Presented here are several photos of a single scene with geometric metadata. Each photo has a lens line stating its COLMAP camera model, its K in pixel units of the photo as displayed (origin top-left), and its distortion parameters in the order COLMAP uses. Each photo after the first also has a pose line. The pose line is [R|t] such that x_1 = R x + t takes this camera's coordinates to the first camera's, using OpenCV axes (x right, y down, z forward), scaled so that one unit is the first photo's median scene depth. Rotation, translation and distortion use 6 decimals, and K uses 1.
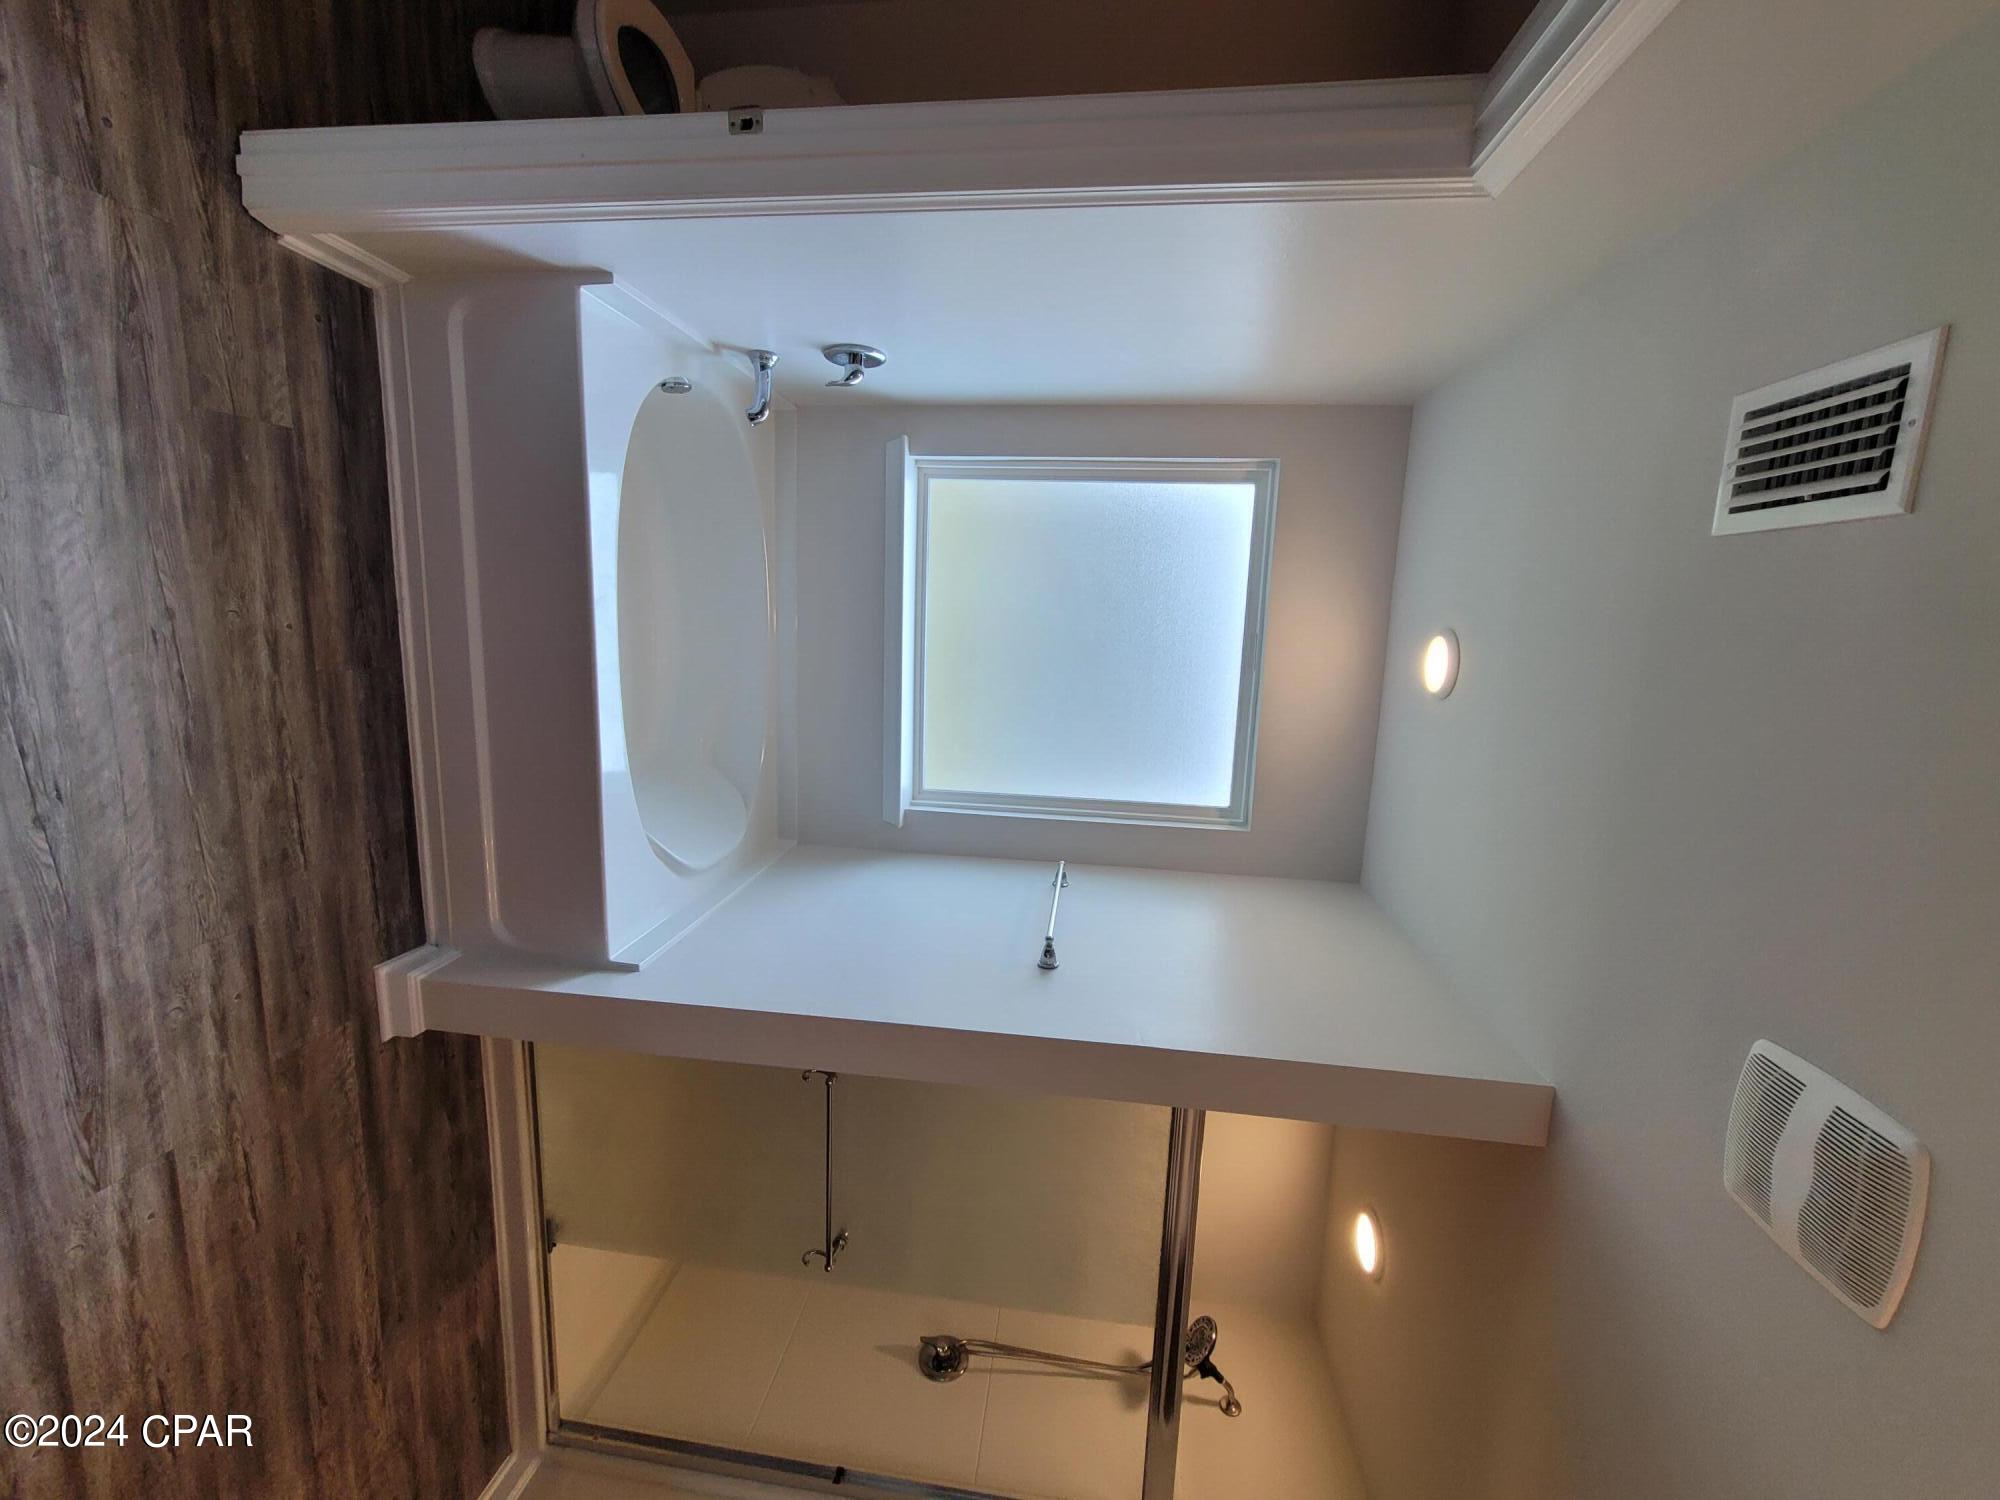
lens RADIAL K [[824.6, 0, 984.3], [0, 824.6, 744.0], [0, 0, 1]] dist [-0.003889, 0.003105]
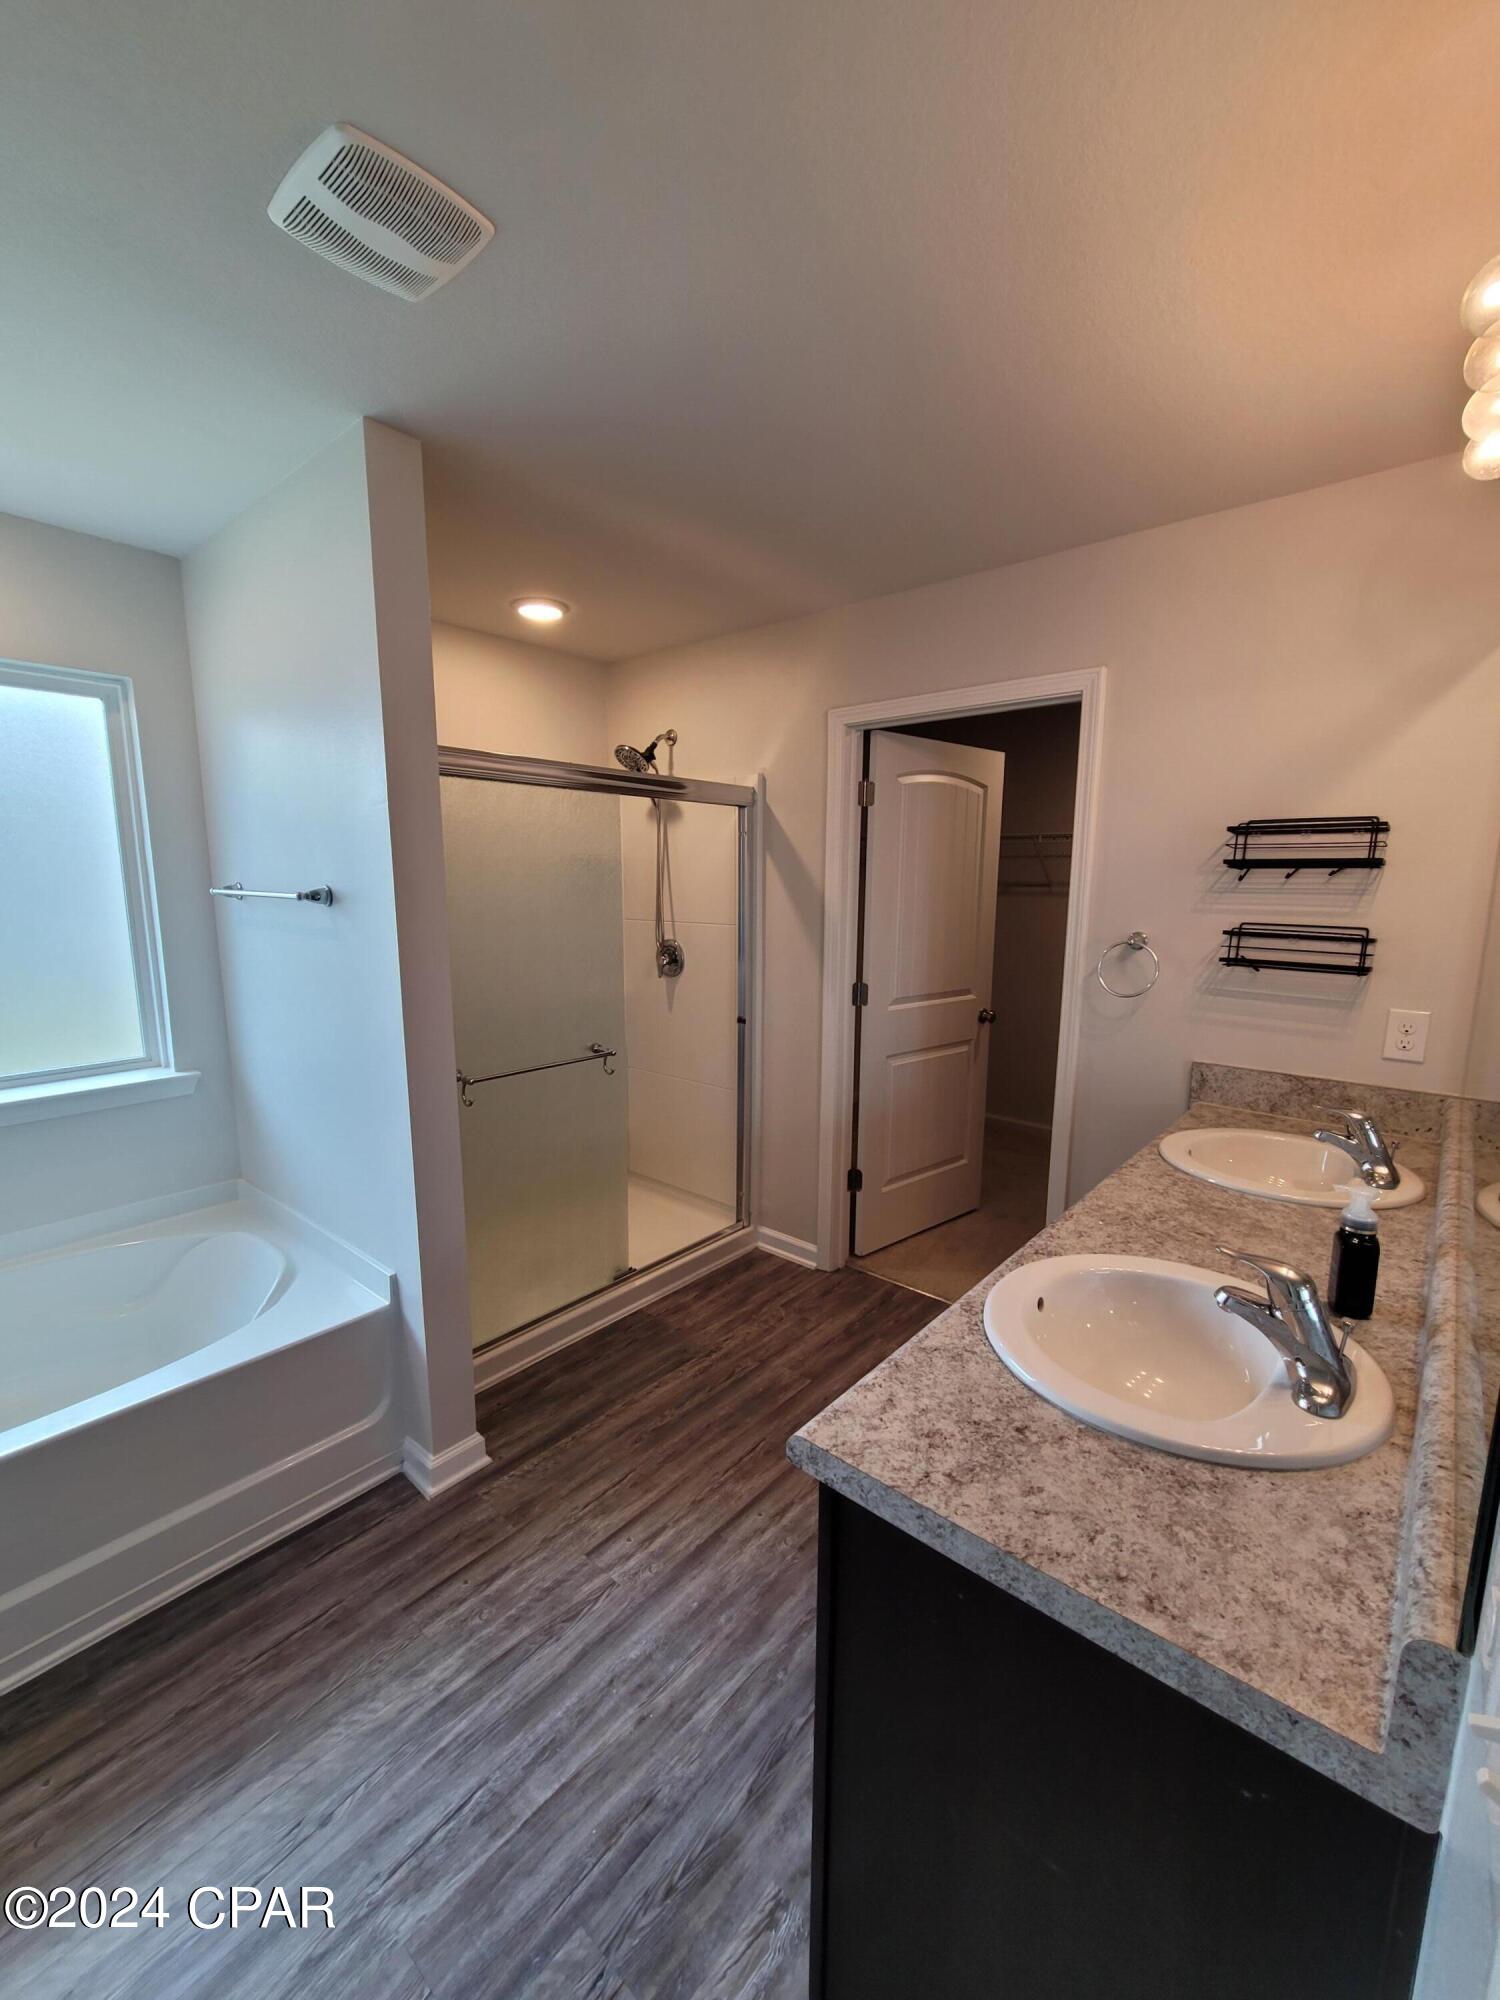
lens RADIAL K [[824.6, 0, 743.6], [0, 824.6, 1014.8], [0, 0, 1]] dist [-0.003889, 0.003105]
pose [[-0.118766, -0.988025, -0.098495, -0.037725], [0.764099, -0.154292, 0.626376, -0.001172], [-0.634072, -0.000867, 0.773273, -0.153278]]
